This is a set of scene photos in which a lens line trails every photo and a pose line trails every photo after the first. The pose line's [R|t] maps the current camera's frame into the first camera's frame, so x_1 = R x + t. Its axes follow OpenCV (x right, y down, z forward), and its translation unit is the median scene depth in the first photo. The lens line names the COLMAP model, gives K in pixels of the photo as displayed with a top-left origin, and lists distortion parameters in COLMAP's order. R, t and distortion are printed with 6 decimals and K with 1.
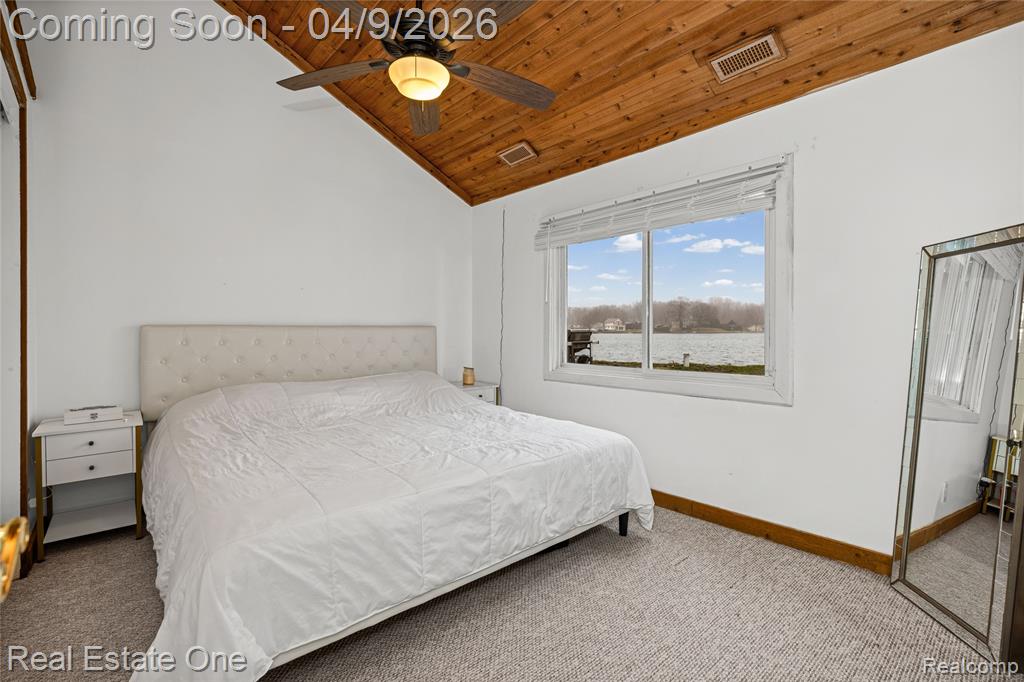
lens RADIAL K [[458.7, 0, 512.9], [0, 458.7, 335.7], [0, 0, 1]] dist [-0.000111, -0.000793]
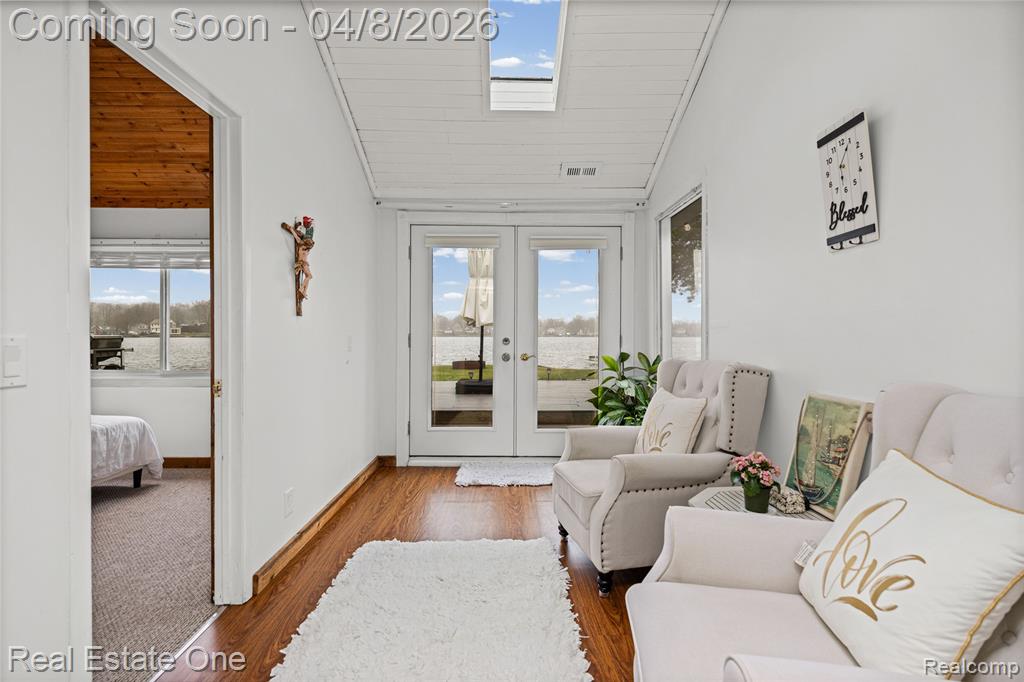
lens RADIAL K [[458.7, 0, 515.1], [0, 458.7, 340.6], [0, 0, 1]] dist [-0.000111, -0.000793]
pose [[0.646888, -0.002578, 0.762580, -0.062004], [0.000782, 0.999996, 0.002717, -0.016715], [-0.762584, -0.001161, 0.646888, -0.593694]]
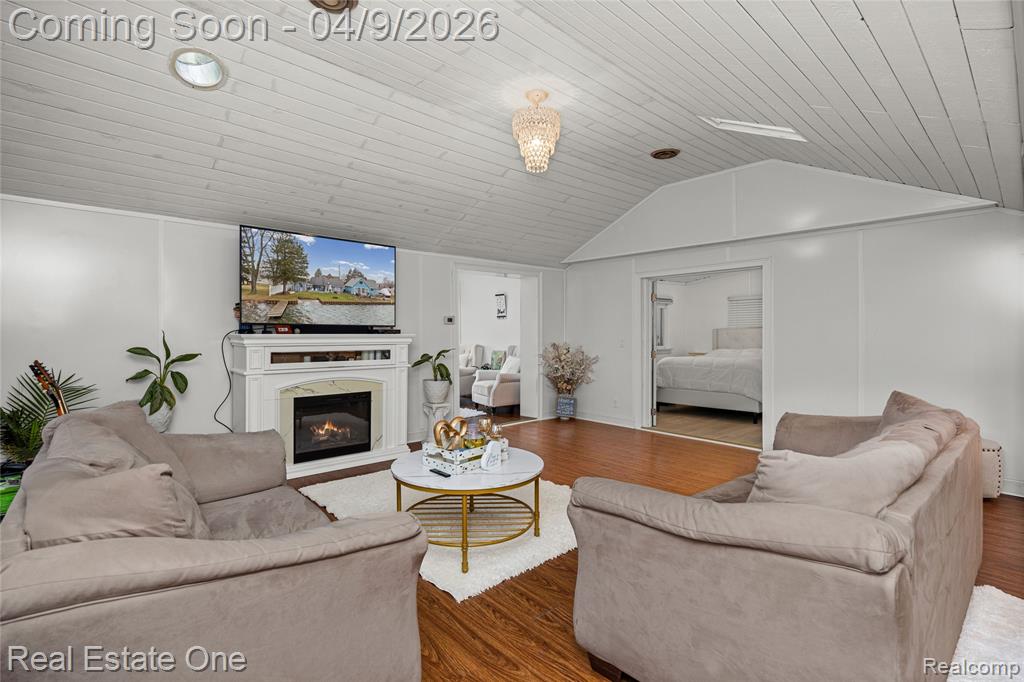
lens RADIAL K [[479.9, 0, 514.8], [0, 479.9, 336.0], [0, 0, 1]] dist [-0.002239, -0.000975]
pose [[-0.028711, -0.005524, 0.999572, -1.992416], [0.005585, 0.999968, 0.005687, -0.040194], [-0.999572, 0.005746, -0.028680, -0.546407]]
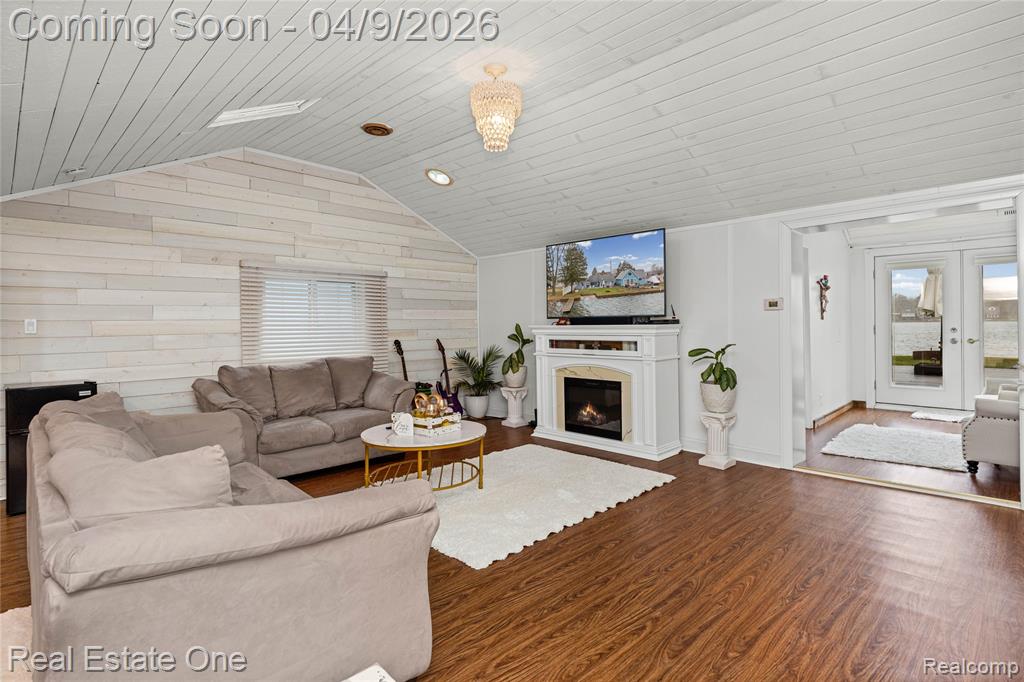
lens RADIAL K [[513.1, 0, 512.3], [0, 513.1, 322.1], [0, 0, 1]] dist [-0.000913, -0.002076]
pose [[0.997370, -0.008206, 0.072013, -1.002770], [0.009233, 0.999860, -0.013947, -0.030059], [-0.071889, 0.014575, 0.997306, -1.651303]]
